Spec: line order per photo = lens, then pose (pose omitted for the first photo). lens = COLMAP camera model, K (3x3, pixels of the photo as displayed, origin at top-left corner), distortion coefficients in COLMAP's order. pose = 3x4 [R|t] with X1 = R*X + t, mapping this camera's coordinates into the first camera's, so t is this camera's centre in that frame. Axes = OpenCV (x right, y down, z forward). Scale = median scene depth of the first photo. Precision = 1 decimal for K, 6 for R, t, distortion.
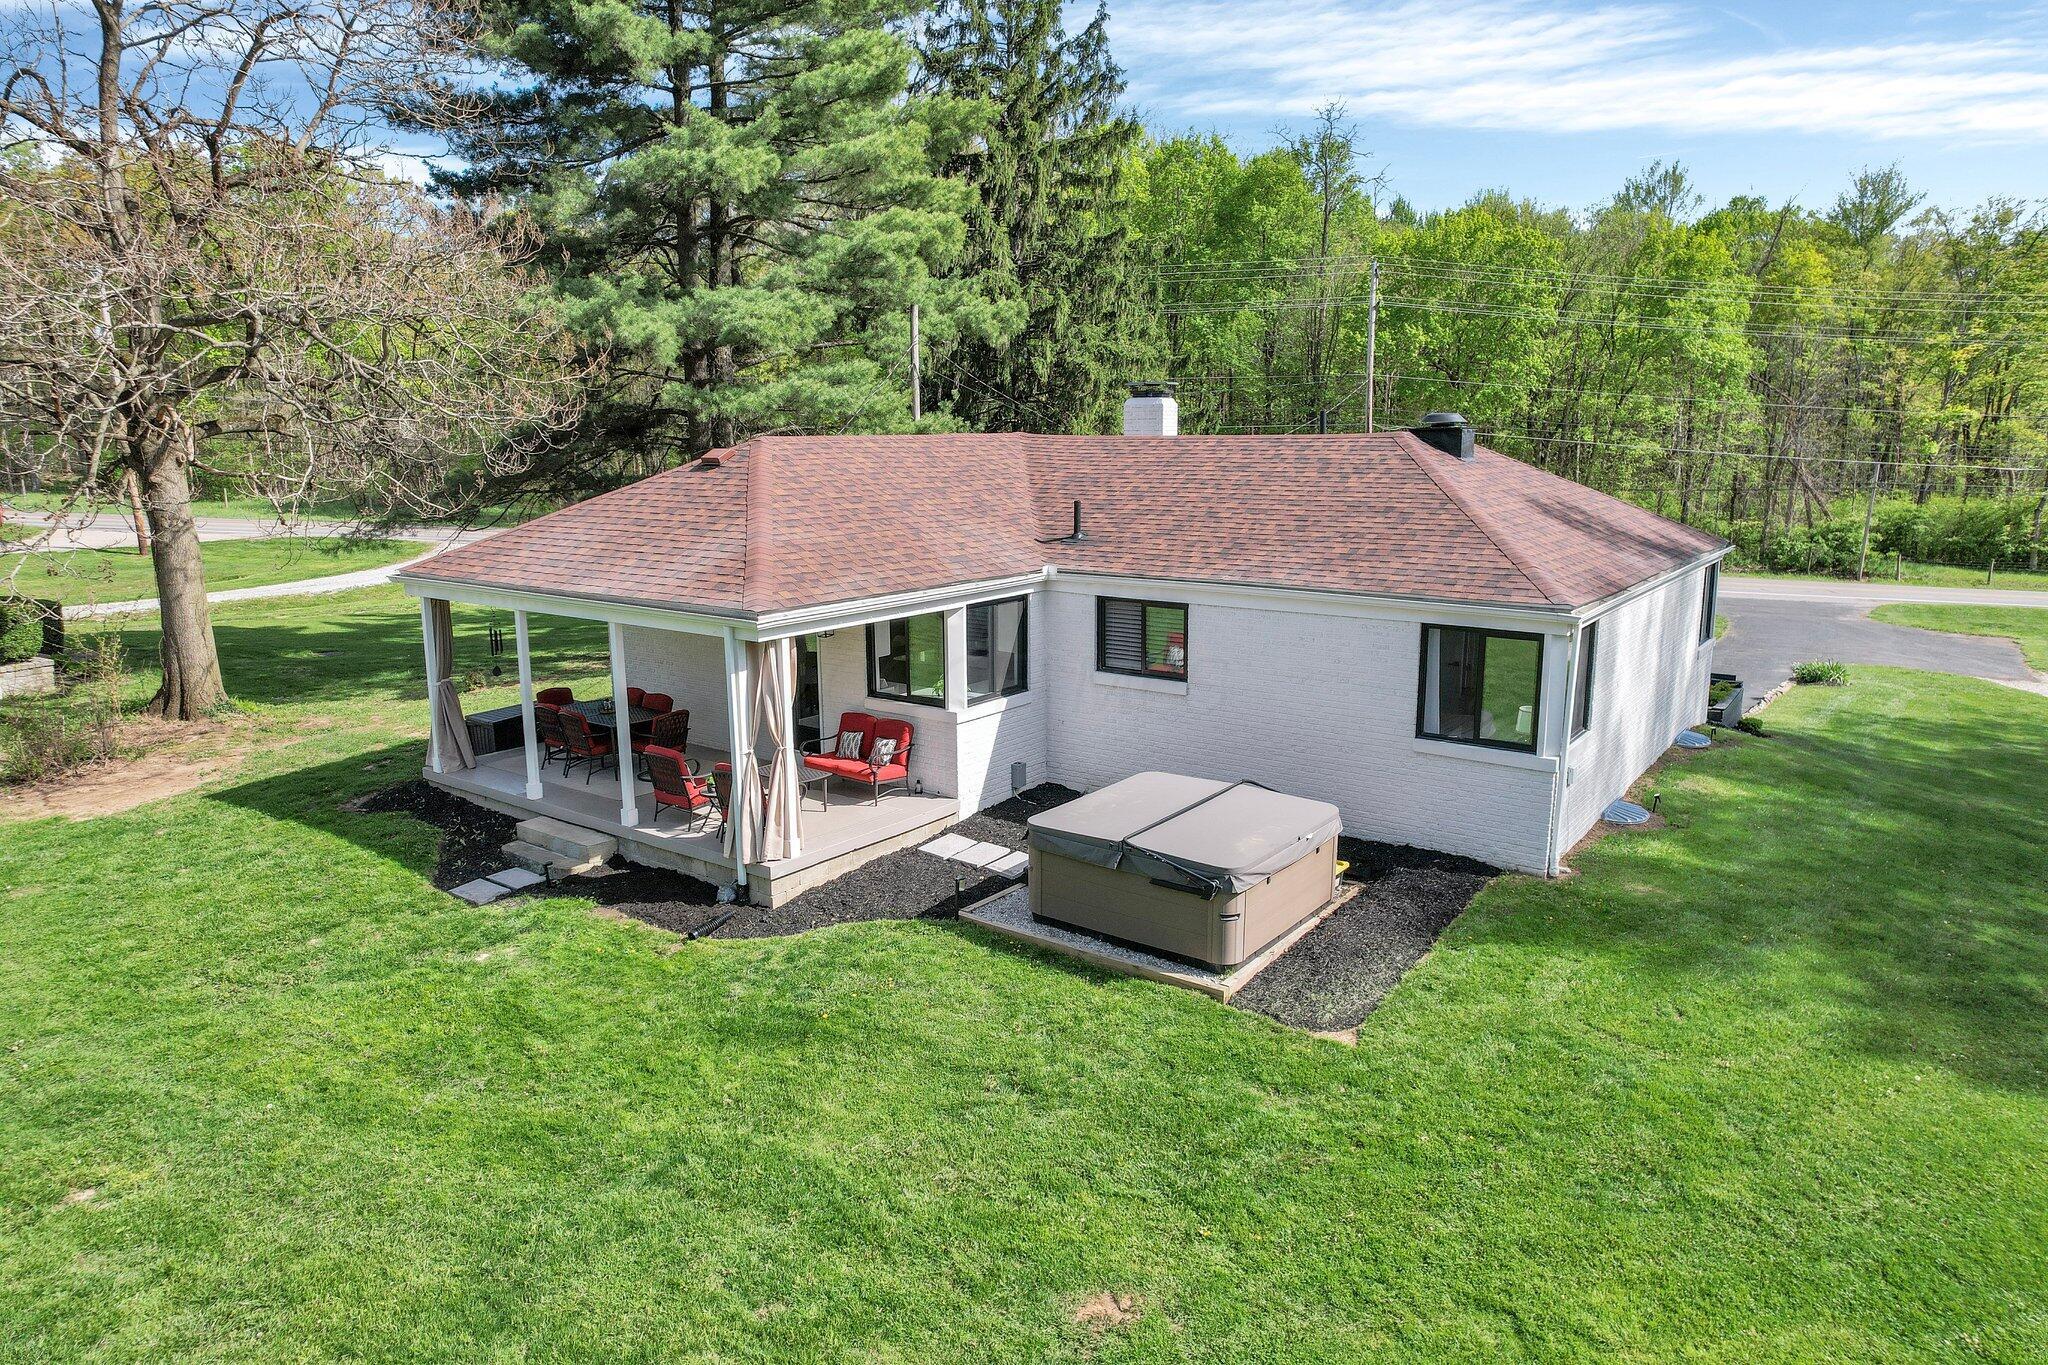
lens RADIAL K [[1302.2, 0, 1027.7], [0, 1302.2, 686.8], [0, 0, 1]] dist [-0.046802, 0.000932]
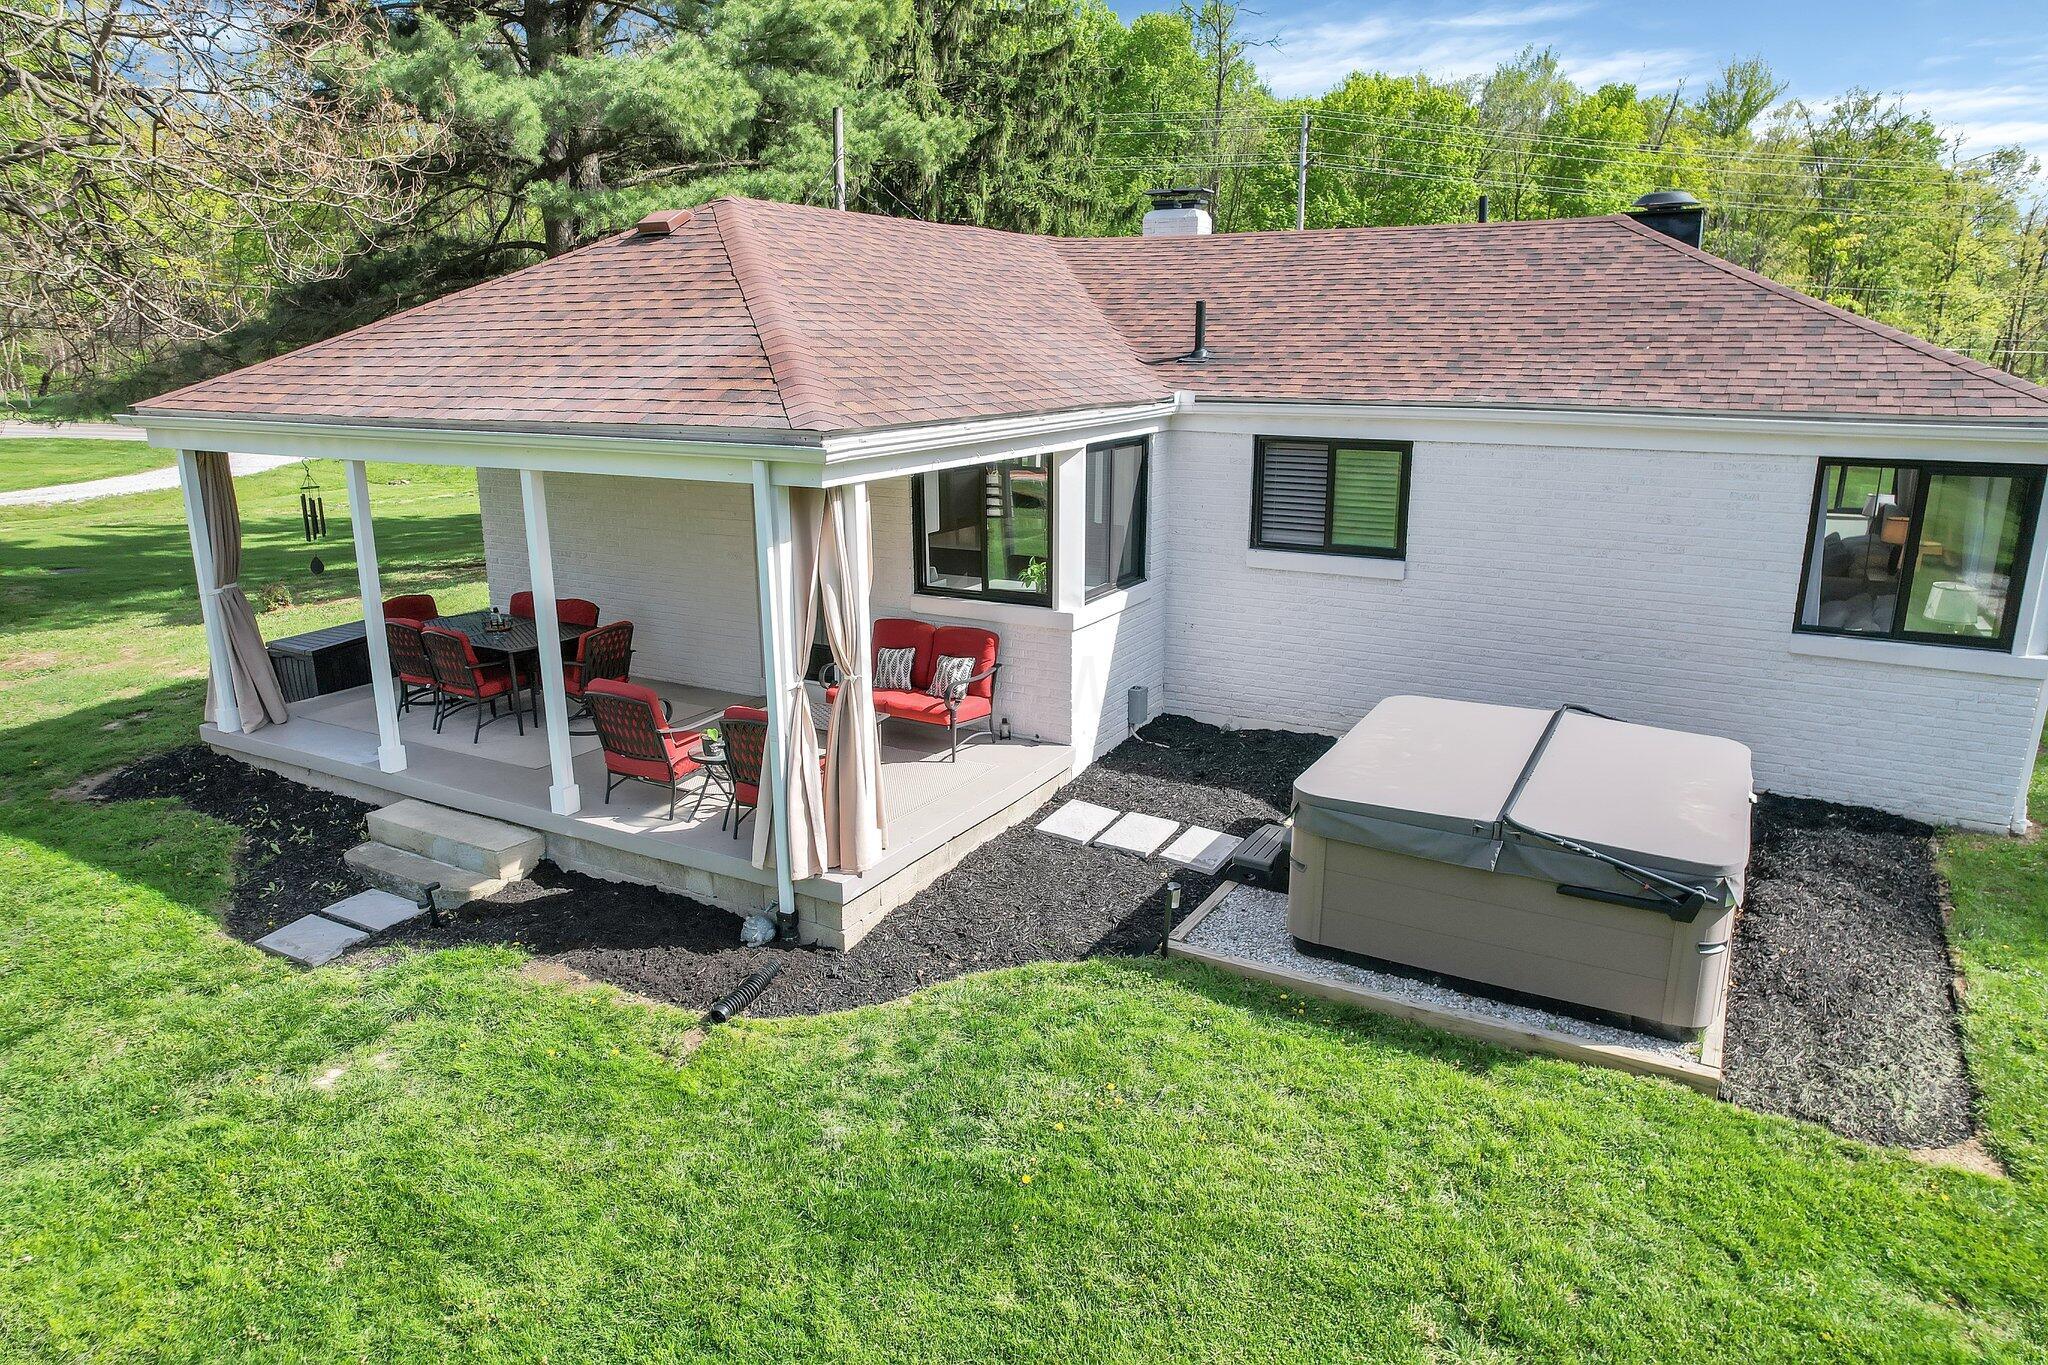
lens RADIAL K [[1310.2, 0, 1029.1], [0, 1310.2, 685.5], [0, 0, 1]] dist [-0.083381, 0.080214]
pose [[0.991489, -0.031237, 0.126386, -0.168261], [0.023058, 0.997575, 0.065670, 0.013215], [-0.128131, -0.062197, 0.989805, 0.379047]]
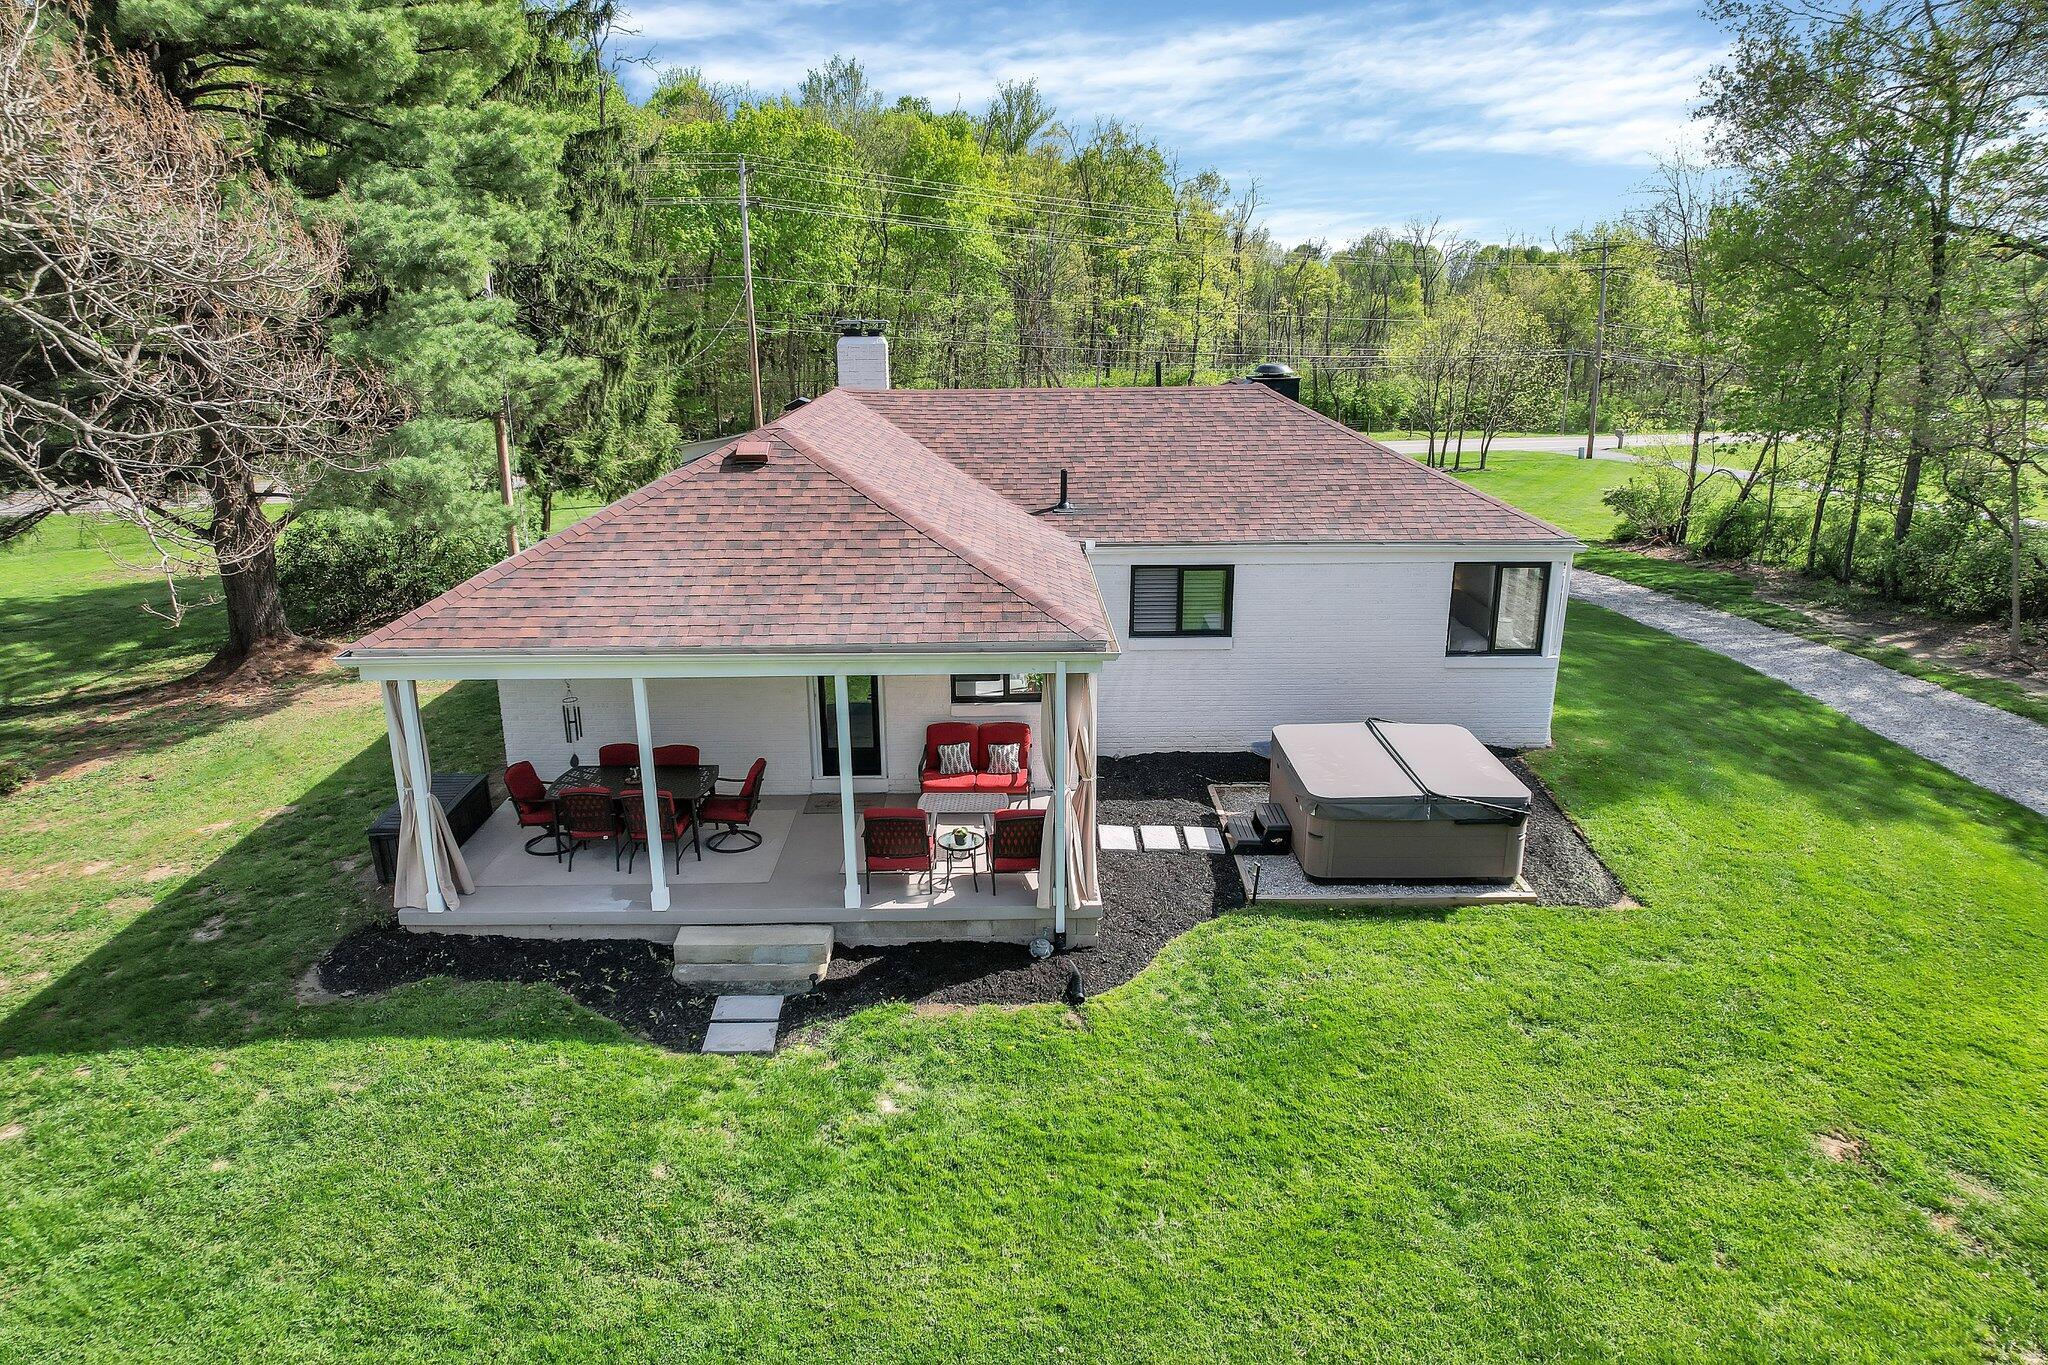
lens RADIAL K [[1302.2, 0, 1027.7], [0, 1302.2, 686.8], [0, 0, 1]] dist [-0.046802, 0.000932]
pose [[0.793173, -0.175327, 0.583213, -0.689707], [0.120807, 0.983928, 0.131493, -0.133241], [-0.596894, -0.033840, 0.801606, 0.254383]]
